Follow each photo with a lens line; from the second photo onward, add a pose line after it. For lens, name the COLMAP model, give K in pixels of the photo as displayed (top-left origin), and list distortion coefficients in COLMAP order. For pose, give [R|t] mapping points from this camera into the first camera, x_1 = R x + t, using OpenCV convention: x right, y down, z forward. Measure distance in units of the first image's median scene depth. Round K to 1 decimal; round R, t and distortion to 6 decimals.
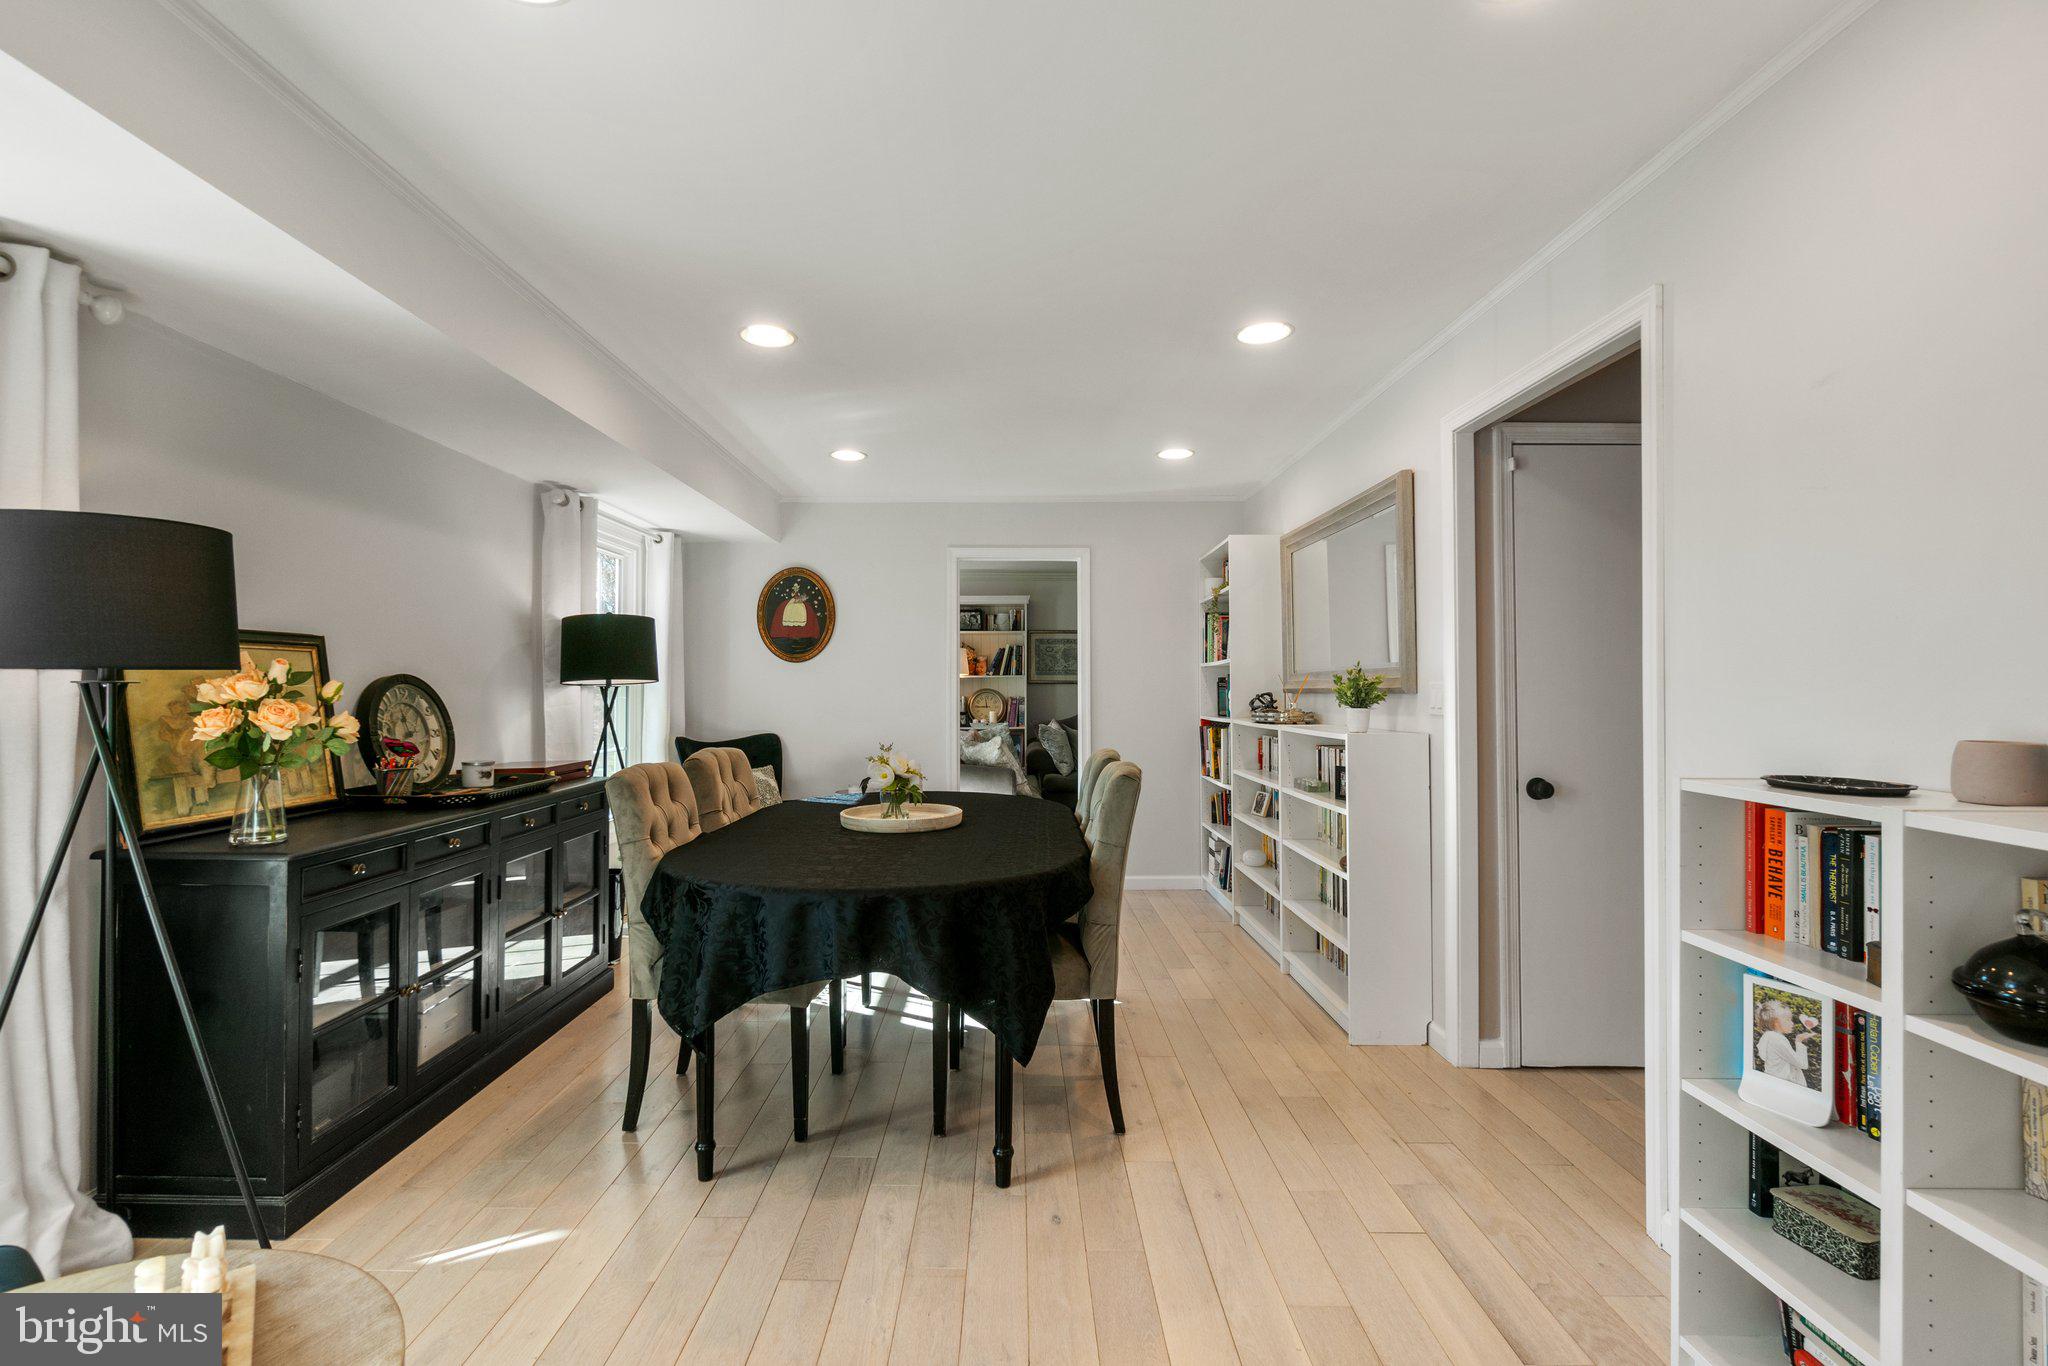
lens RADIAL K [[900.5, 0, 1012.9], [0, 900.5, 674.4], [0, 0, 1]] dist [-0.005111, -0.002280]
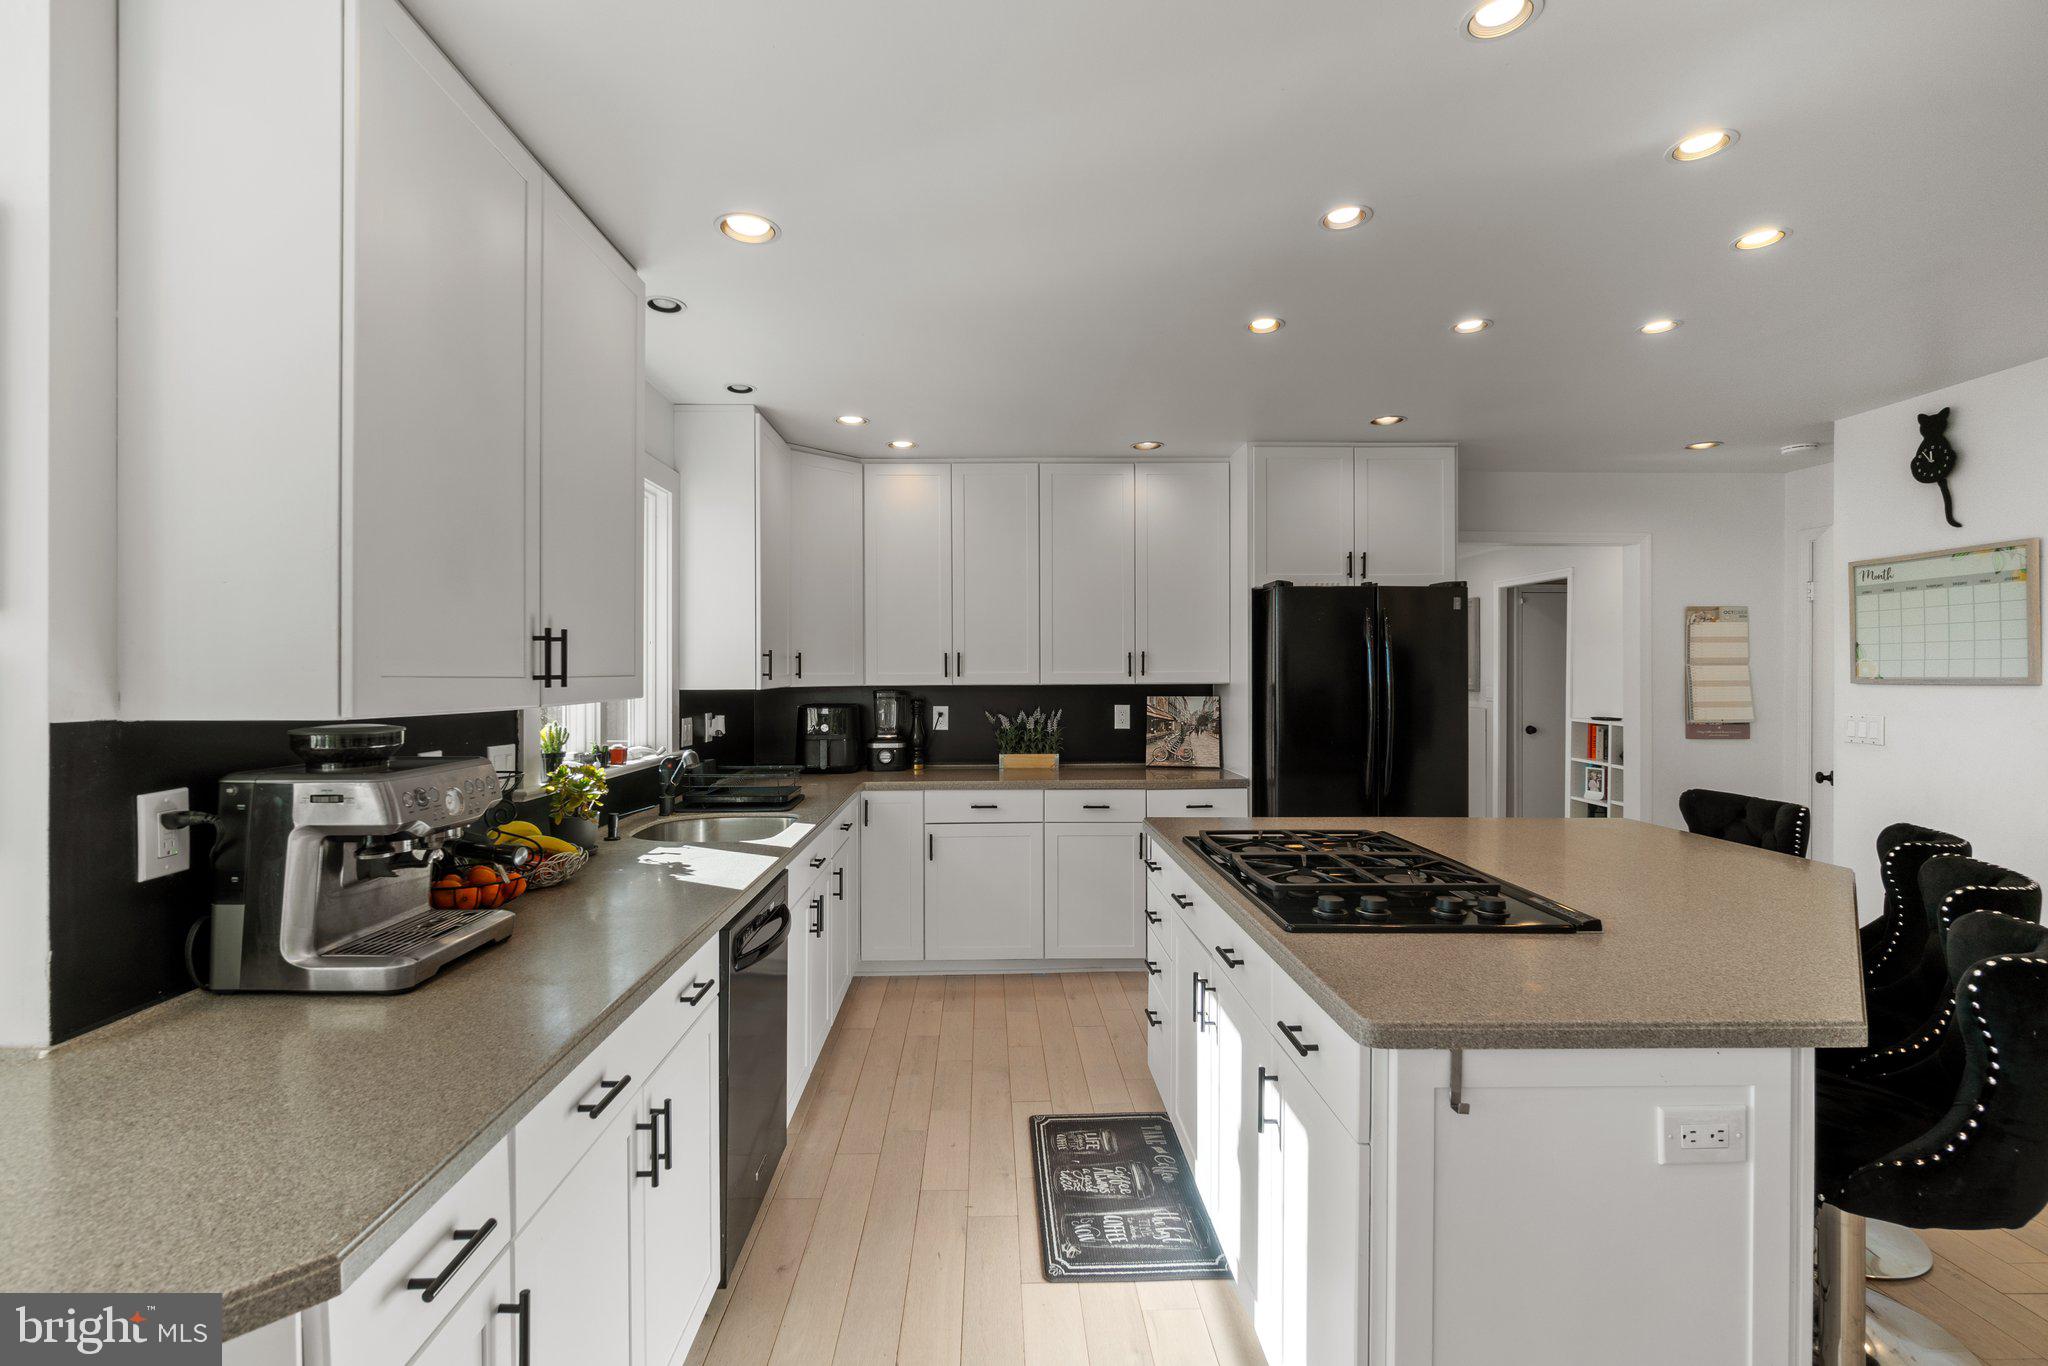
lens RADIAL K [[900.5, 0, 992.0], [0, 900.5, 683.1], [0, 0, 1]] dist [-0.005111, -0.002280]
pose [[0.999997, -0.002380, 0.000914, -0.863628], [0.002355, 0.999659, 0.025991, -0.068804], [-0.000976, -0.025988, 0.999662, -1.409523]]
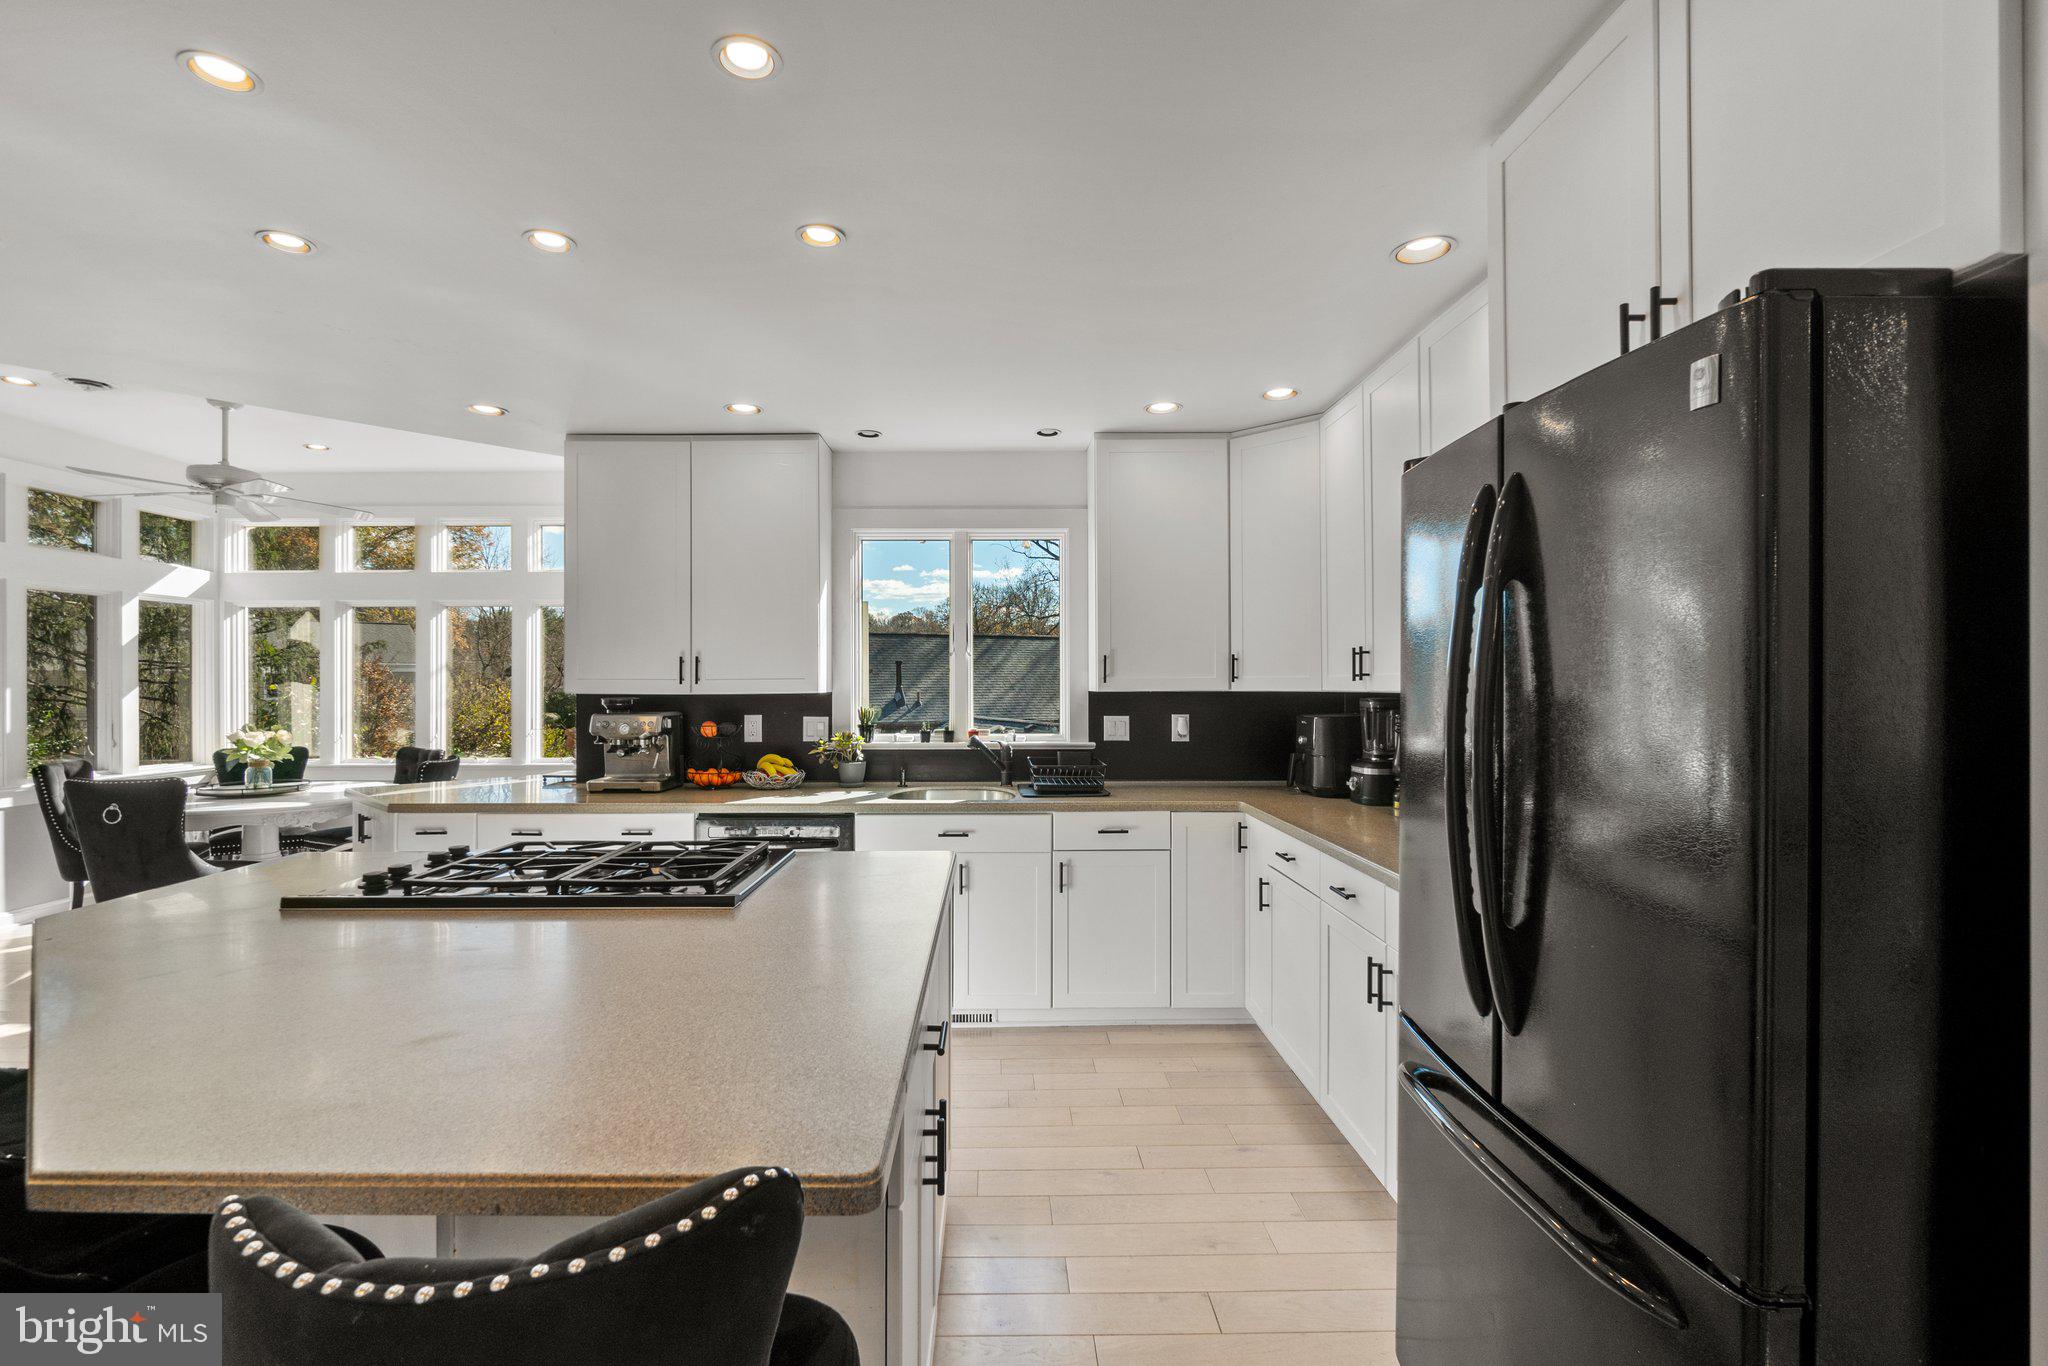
lens RADIAL K [[900.5, 0, 1004.4], [0, 900.5, 680.6], [0, 0, 1]] dist [-0.005111, -0.002280]
pose [[0.010654, 0.000182, -0.999943, 0.081152], [0.019391, 0.999812, 0.000389, -0.051348], [0.999755, -0.019394, 0.010649, -0.433525]]
